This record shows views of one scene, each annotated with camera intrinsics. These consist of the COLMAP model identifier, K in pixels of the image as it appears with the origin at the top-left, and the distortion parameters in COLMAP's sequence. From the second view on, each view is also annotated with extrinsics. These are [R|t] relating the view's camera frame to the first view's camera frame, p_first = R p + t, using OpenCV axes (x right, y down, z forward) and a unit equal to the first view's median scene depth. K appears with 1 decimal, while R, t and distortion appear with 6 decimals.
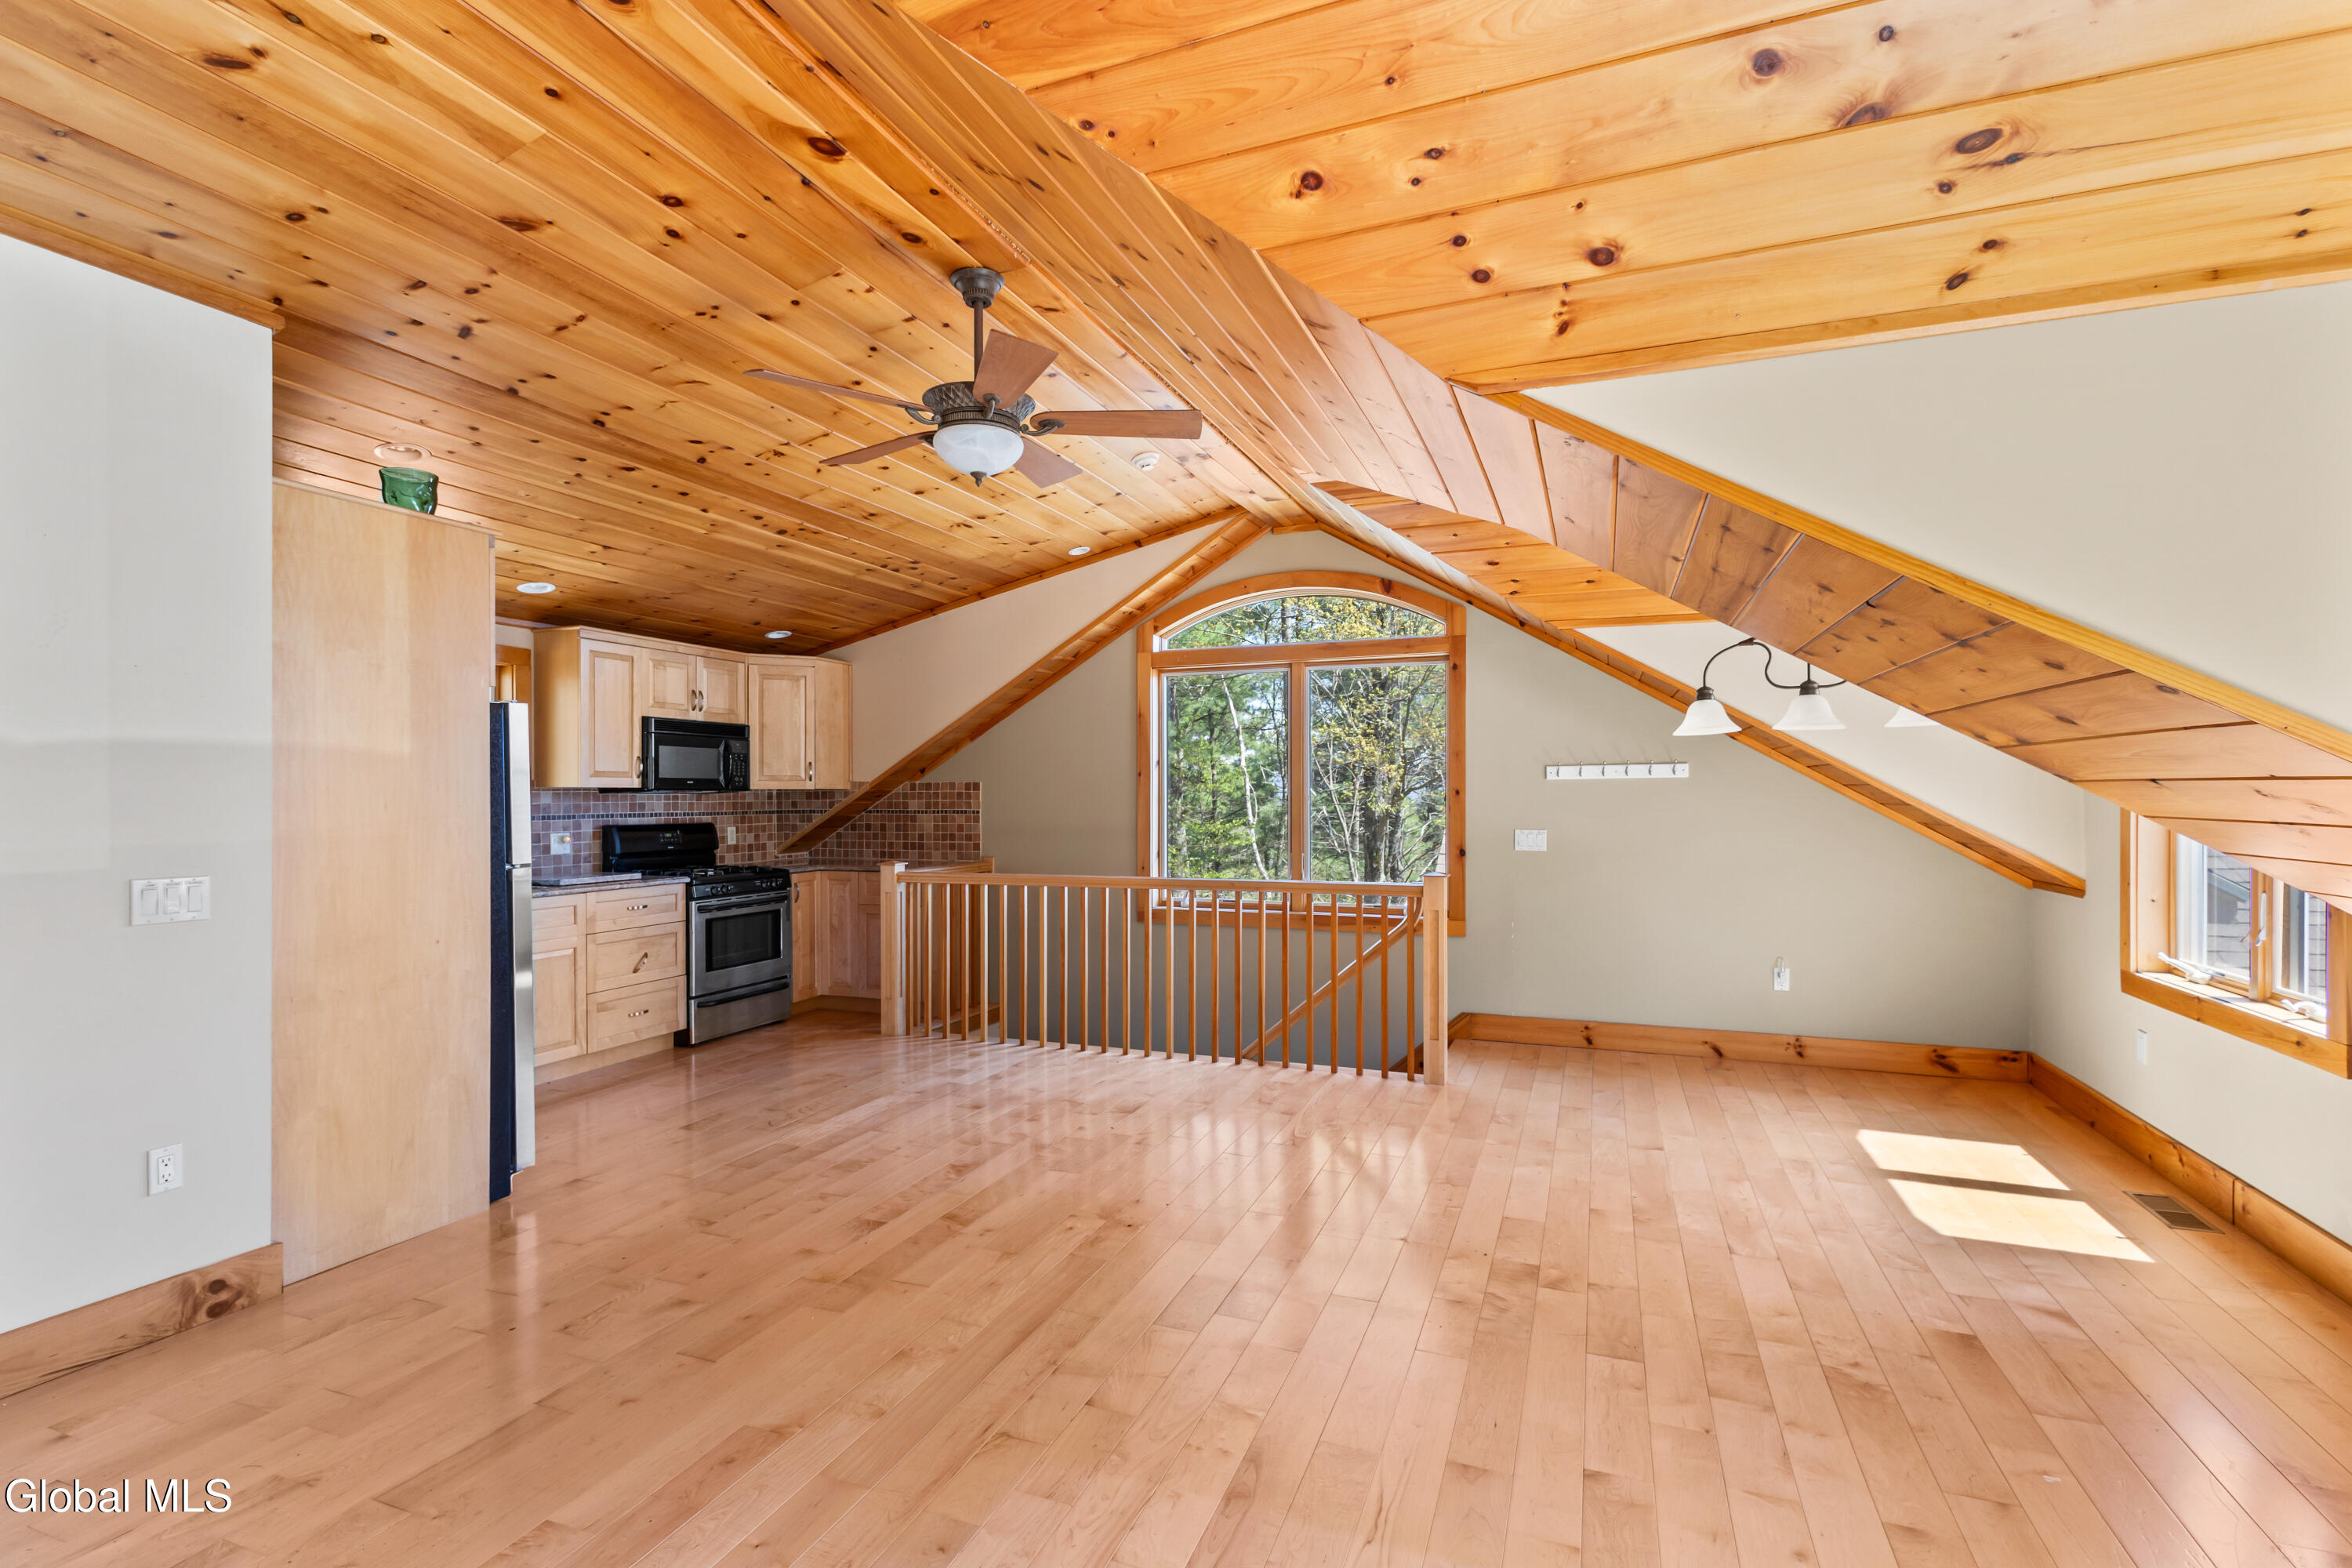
lens RADIAL K [[1088.4, 0, 1170.1], [0, 1088.4, 793.3], [0, 0, 1]] dist [0.011401, 0.000001]
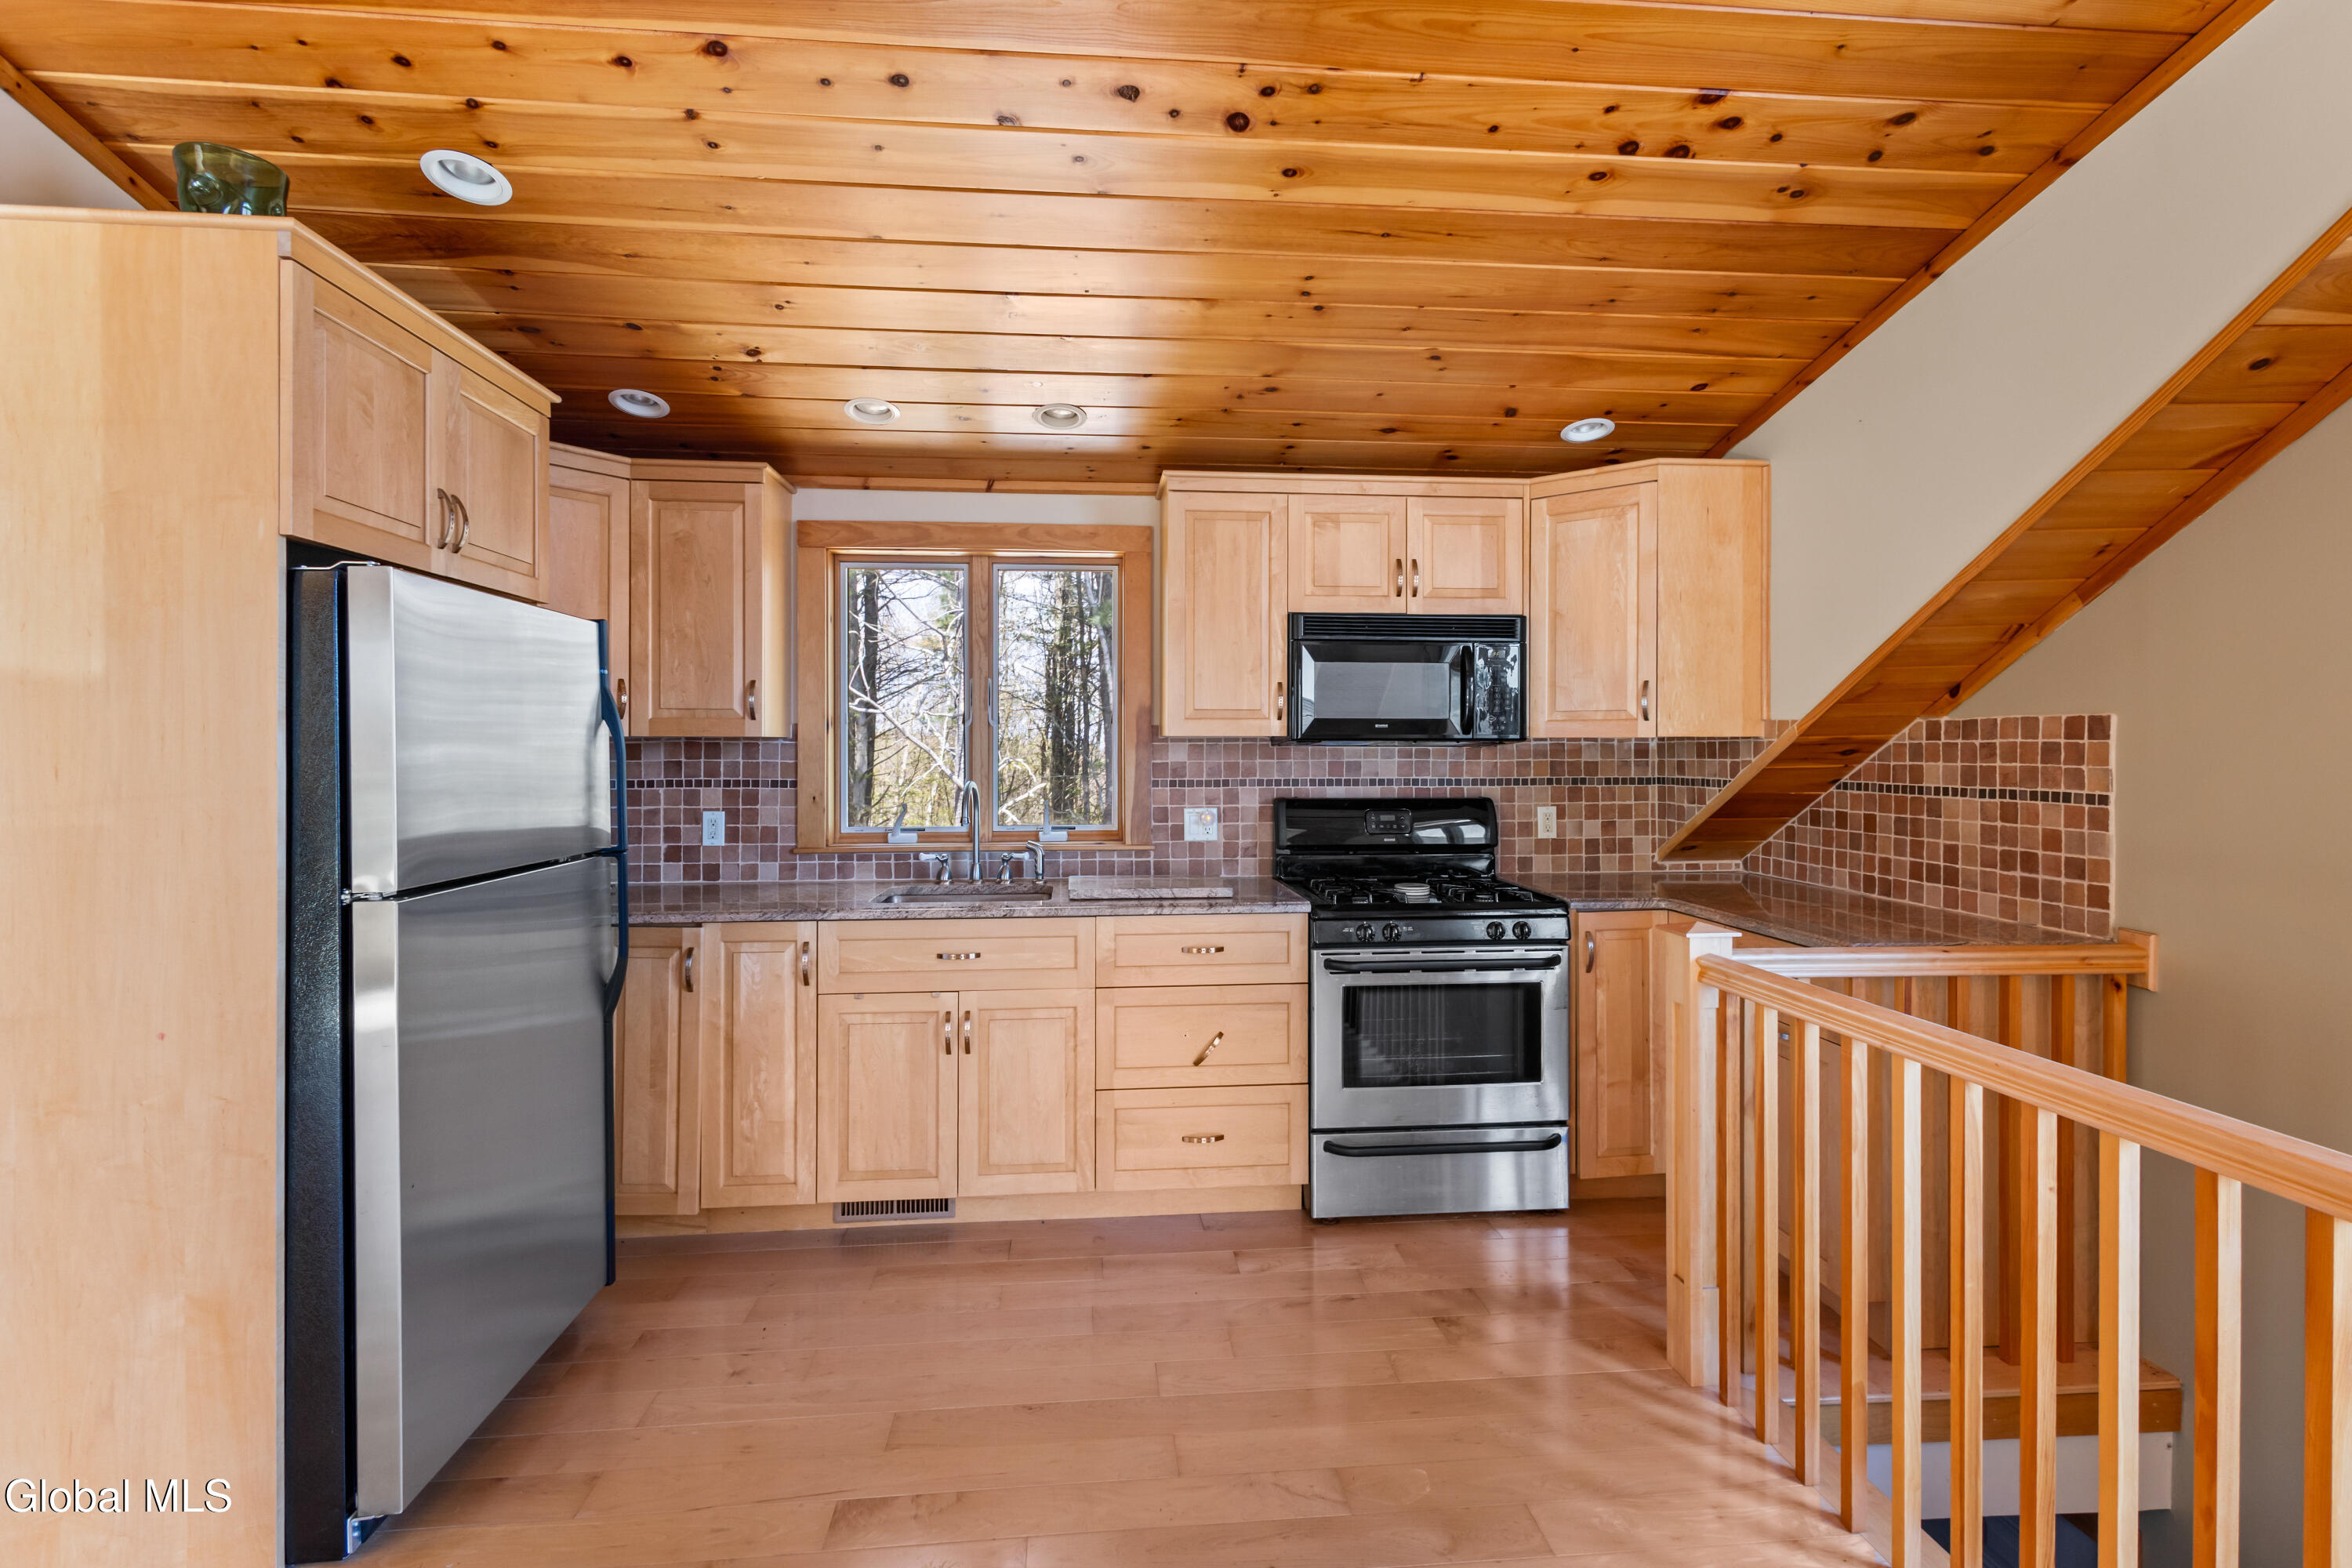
lens RADIAL K [[1088.4, 0, 1207.5], [0, 1088.4, 747.7], [0, 0, 1]] dist [0.011401, 0.000001]
pose [[0.451564, 0.004269, -0.892228, 0.010370], [0.000814, 0.999986, 0.005197, -0.001784], [0.892238, -0.003073, 0.451555, 0.621215]]
